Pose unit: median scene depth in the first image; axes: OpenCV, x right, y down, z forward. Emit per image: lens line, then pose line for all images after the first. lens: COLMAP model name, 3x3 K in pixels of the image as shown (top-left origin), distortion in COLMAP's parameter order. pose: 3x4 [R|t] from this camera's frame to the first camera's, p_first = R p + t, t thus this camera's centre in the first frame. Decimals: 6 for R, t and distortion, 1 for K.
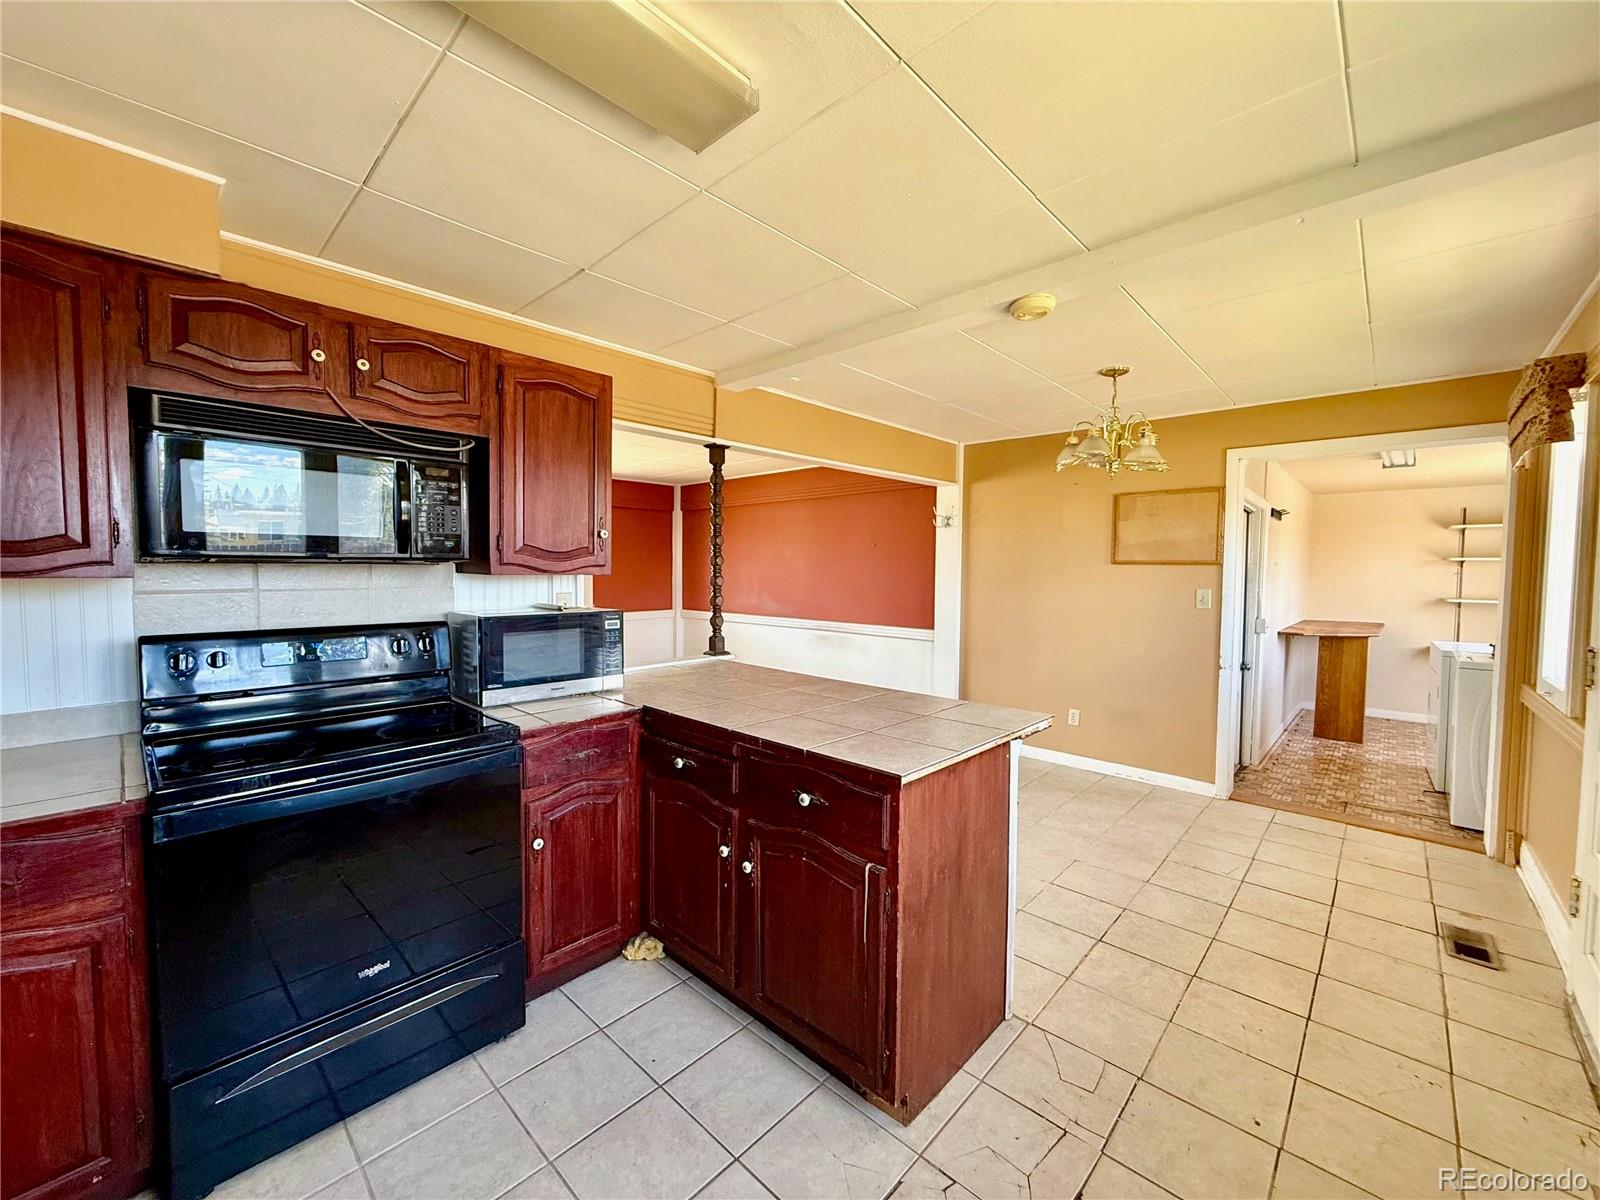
lens RADIAL K [[639.1, 0, 793.5], [0, 639.1, 595.1], [0, 0, 1]] dist [0.001155, 0.000582]
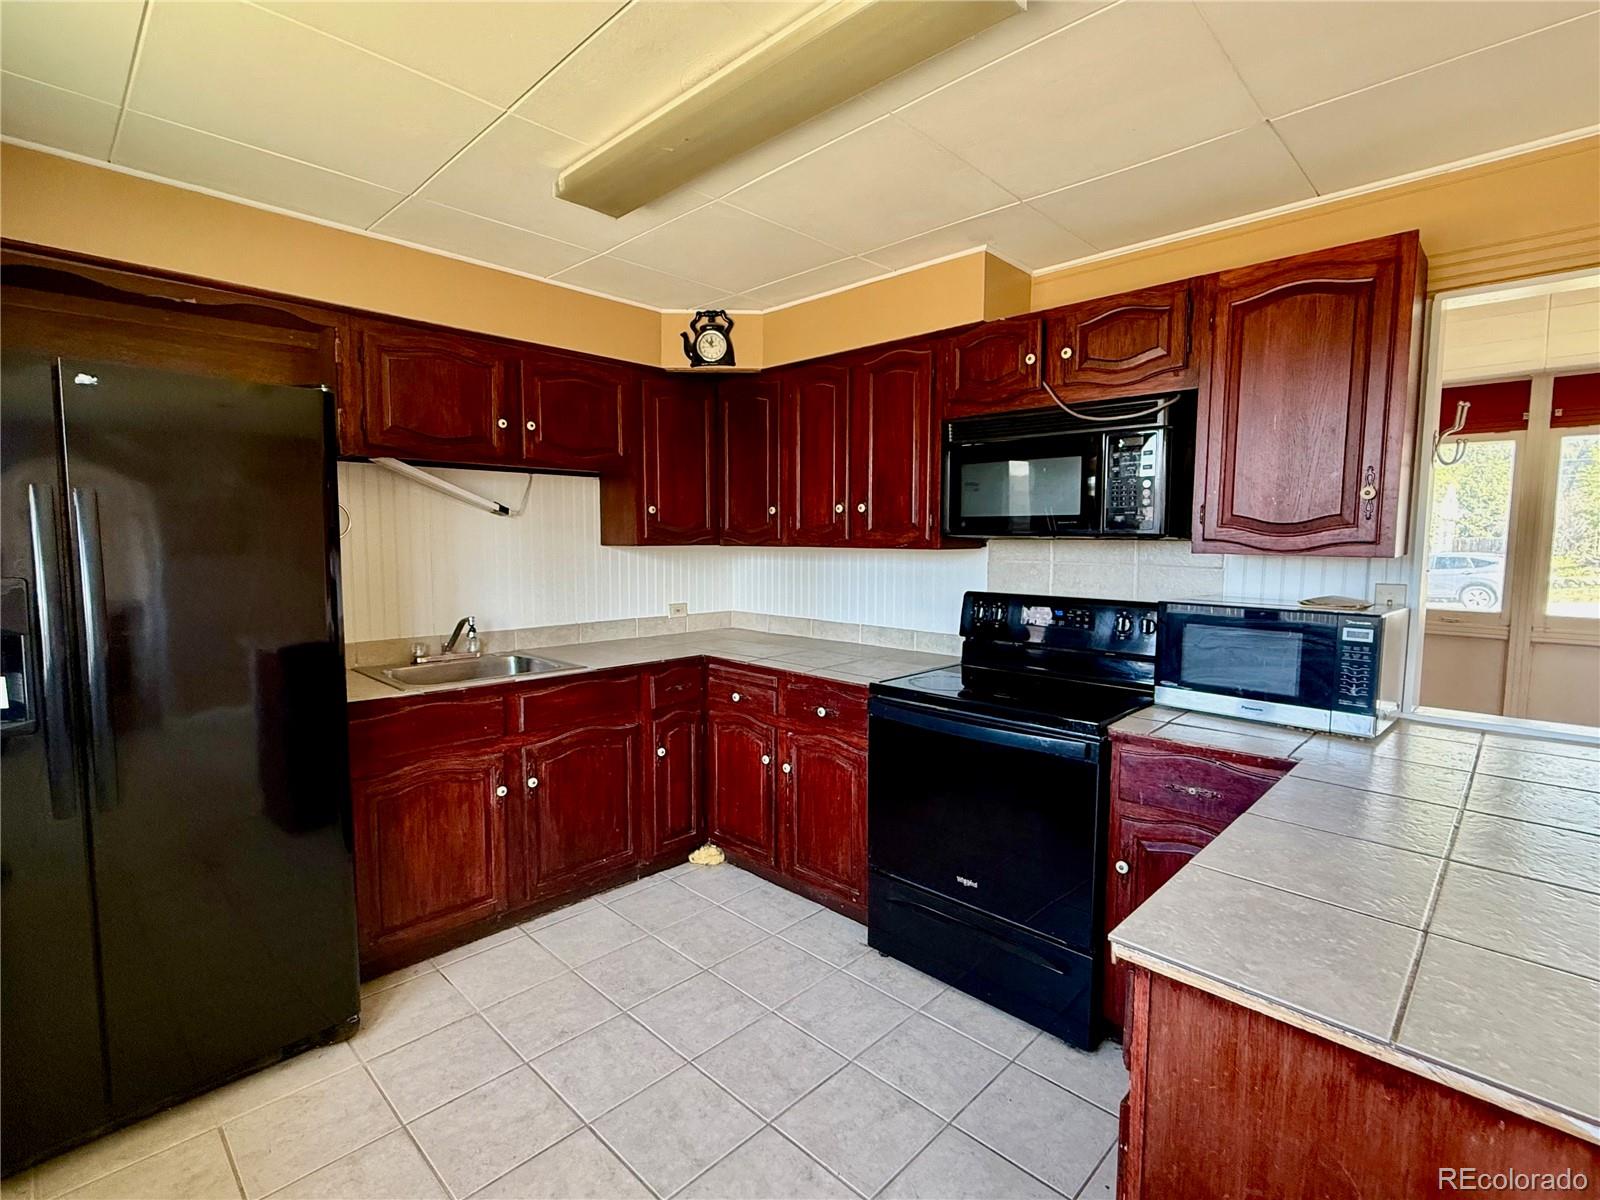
lens RADIAL K [[752.1, 0, 800.0], [0, 752.1, 600.0], [0, 0, 1]] dist [-0.001596, -0.000150]
pose [[-0.001567, 0.077302, -0.997006, 0.543689], [-0.051052, 0.995701, 0.077281, -0.021895], [0.998695, 0.051020, 0.002386, 0.515198]]
